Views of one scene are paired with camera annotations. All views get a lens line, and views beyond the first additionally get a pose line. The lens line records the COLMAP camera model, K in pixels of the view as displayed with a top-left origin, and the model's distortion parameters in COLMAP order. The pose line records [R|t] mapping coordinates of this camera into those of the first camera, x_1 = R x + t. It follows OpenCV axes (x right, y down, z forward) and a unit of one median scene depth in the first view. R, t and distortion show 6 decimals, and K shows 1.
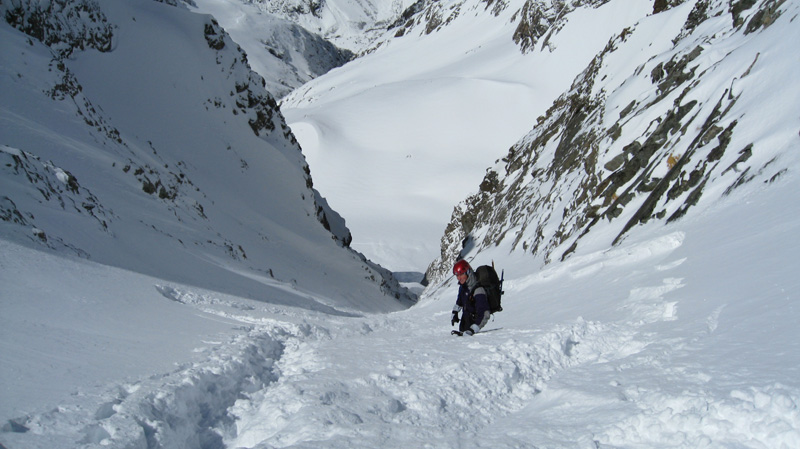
lens RADIAL K [[836.0, 0, 400.0], [0, 836.0, 224.5], [0, 0, 1]] dist [-0.156743, 0.138847]
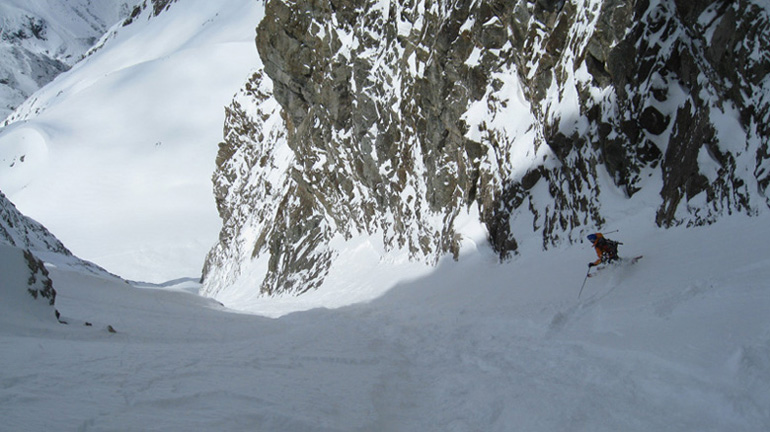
lens RADIAL K [[804.6, 0, 385.0], [0, 804.6, 216.0], [0, 0, 1]] dist [-0.156743, 0.138847]
pose [[0.945660, -0.199306, 0.256915, 0.042072], [0.199847, 0.979526, 0.024280, 0.104179], [-0.256494, 0.028383, 0.966129, 1.089409]]
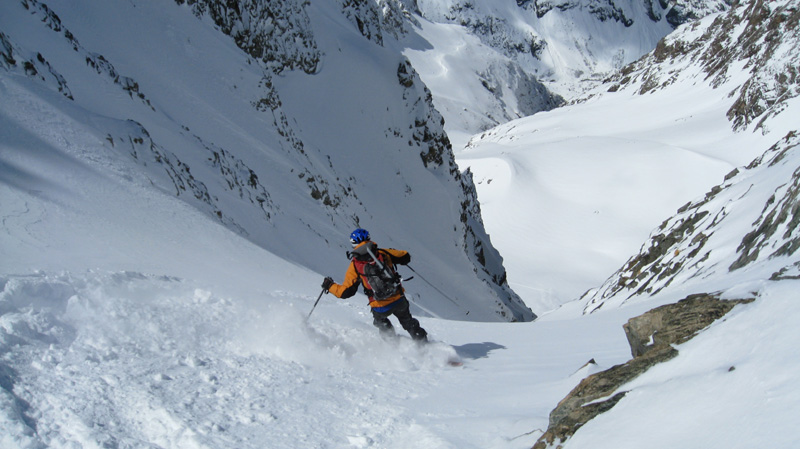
lens RADIAL K [[836.0, 0, 400.0], [0, 836.0, 224.5], [0, 0, 1]] dist [-0.156743, 0.138847]
pose [[0.955517, 0.198957, -0.217725, 0.030139], [-0.207916, 0.977966, -0.018804, -0.001010], [0.209187, 0.063236, 0.975829, -0.058179]]
